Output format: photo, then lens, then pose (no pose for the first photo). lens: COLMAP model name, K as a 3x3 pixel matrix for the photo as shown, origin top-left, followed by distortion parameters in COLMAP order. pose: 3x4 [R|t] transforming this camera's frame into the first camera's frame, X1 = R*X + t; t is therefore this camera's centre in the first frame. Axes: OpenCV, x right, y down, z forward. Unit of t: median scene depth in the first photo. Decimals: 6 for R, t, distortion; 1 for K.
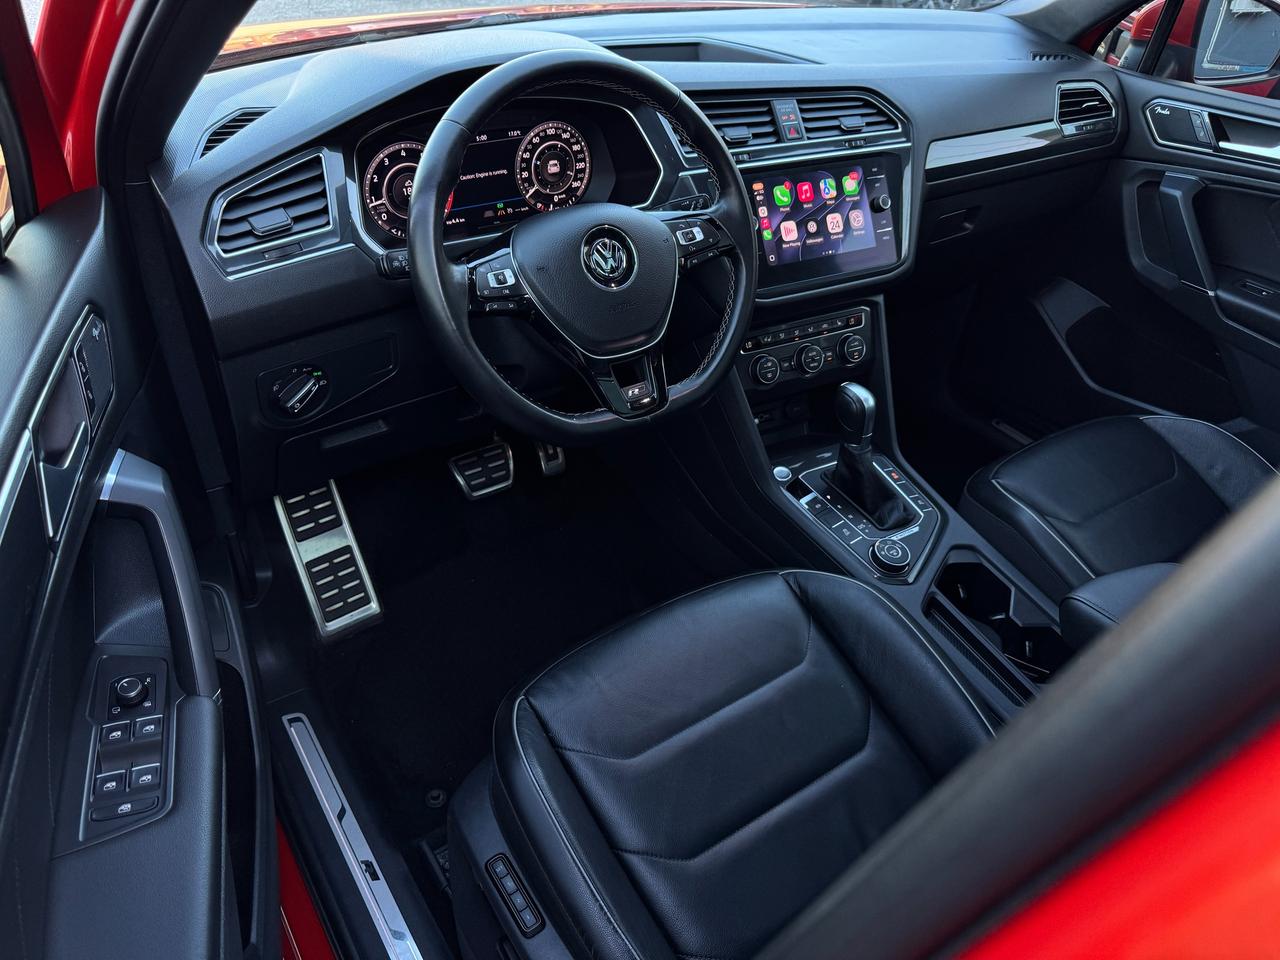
lens RADIAL K [[905.7, 0, 637.2], [0, 905.7, 483.5], [0, 0, 1]] dist [0.139951, -0.300484]
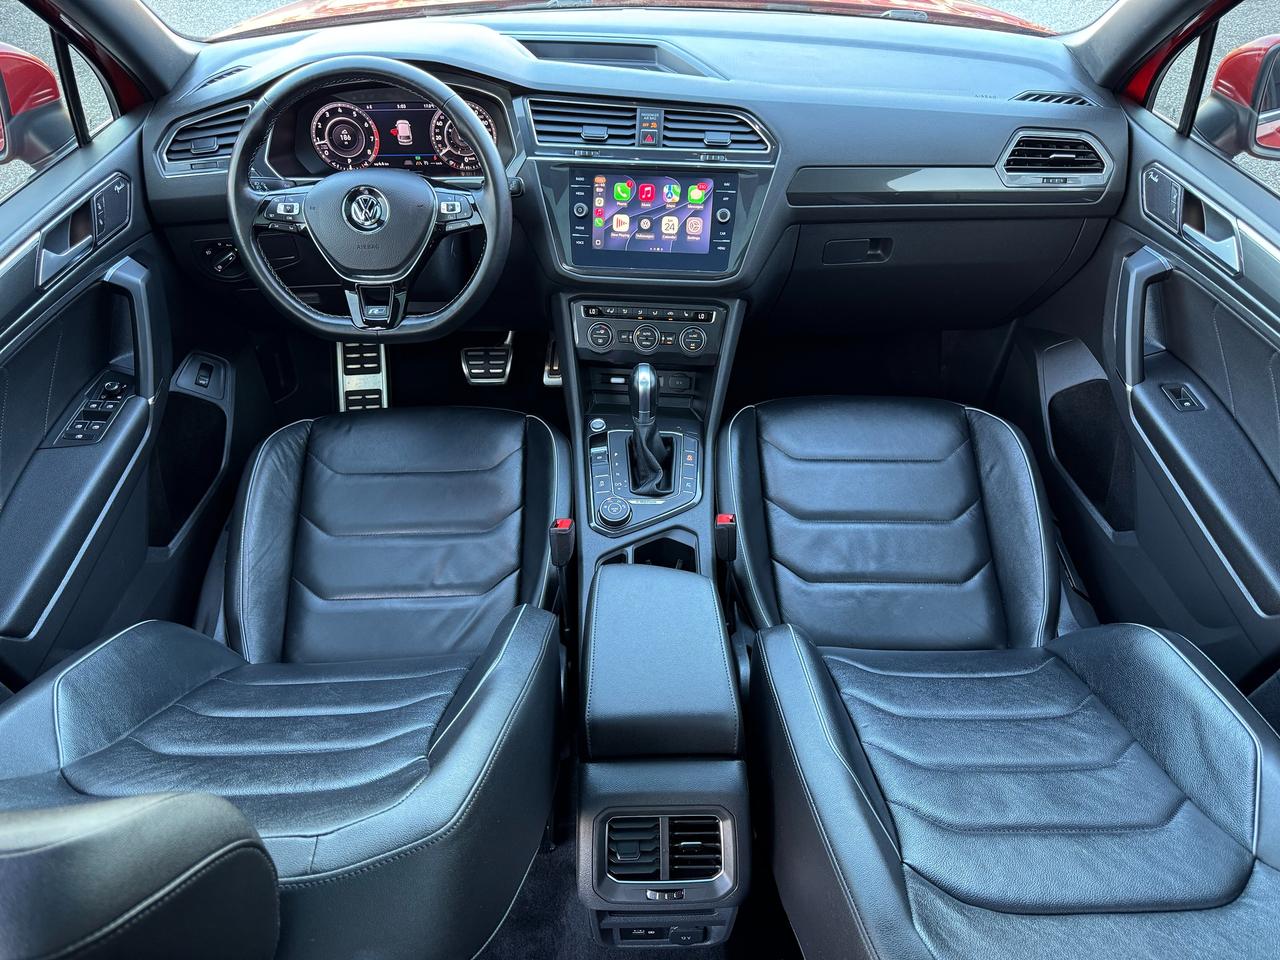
lens RADIAL K [[905.7, 0, 637.2], [0, 905.7, 483.5], [0, 0, 1]] dist [0.139951, -0.300484]
pose [[0.836122, 0.326653, -0.440678, 0.808904], [-0.290807, 0.945137, 0.148820, -0.141070], [0.465114, 0.003720, 0.885243, -0.024542]]
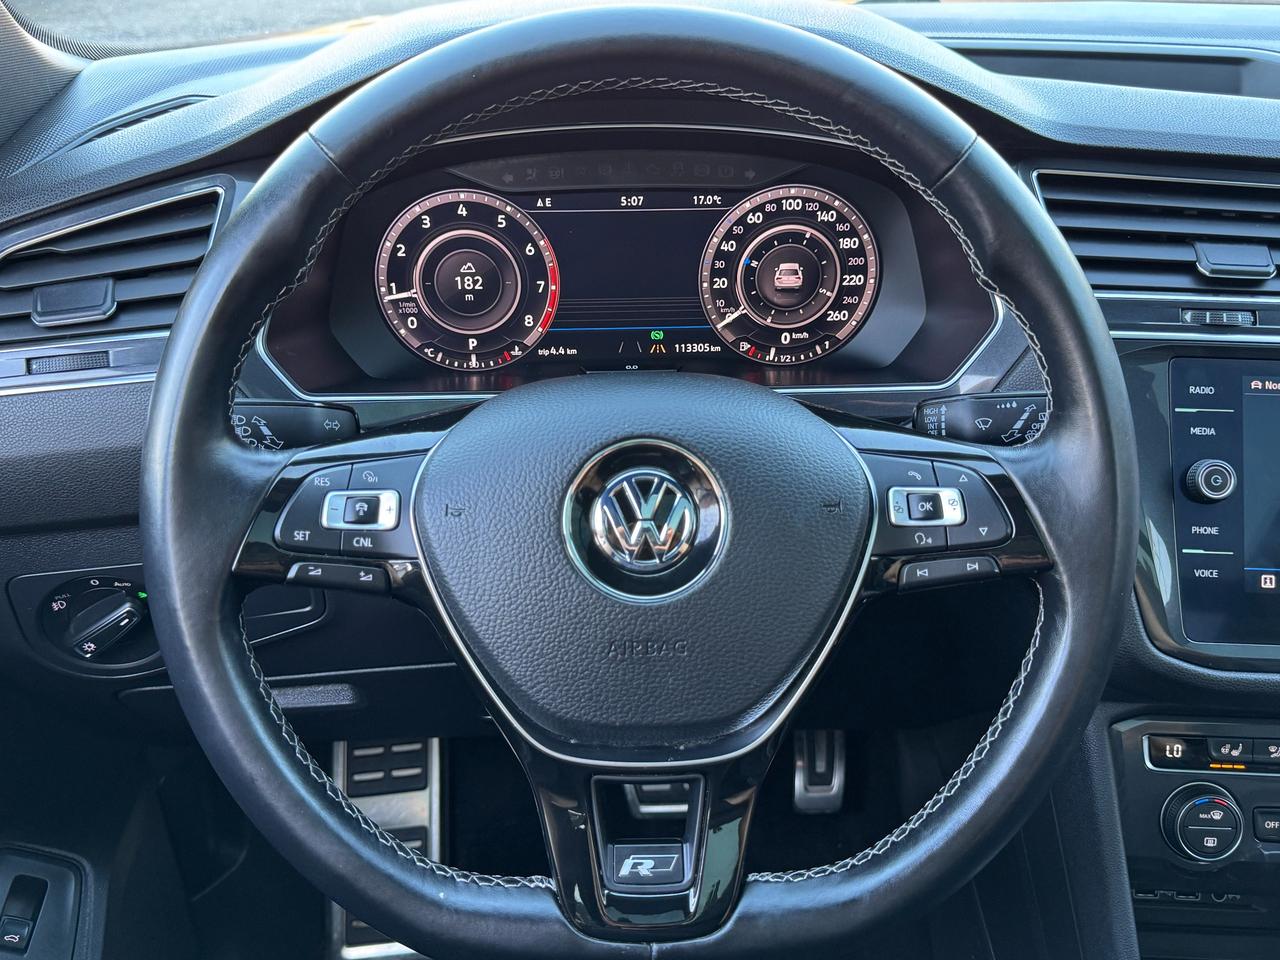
lens RADIAL K [[1185.0, 0, 646.4], [0, 1185.0, 489.5], [0, 0, 1]] dist [0.125501, -0.224049]
pose [[0.853869, 0.225720, -0.468998, 0.155433], [-0.281003, 0.958385, -0.050348, -0.179933], [0.438116, 0.174780, 0.881763, 0.425123]]
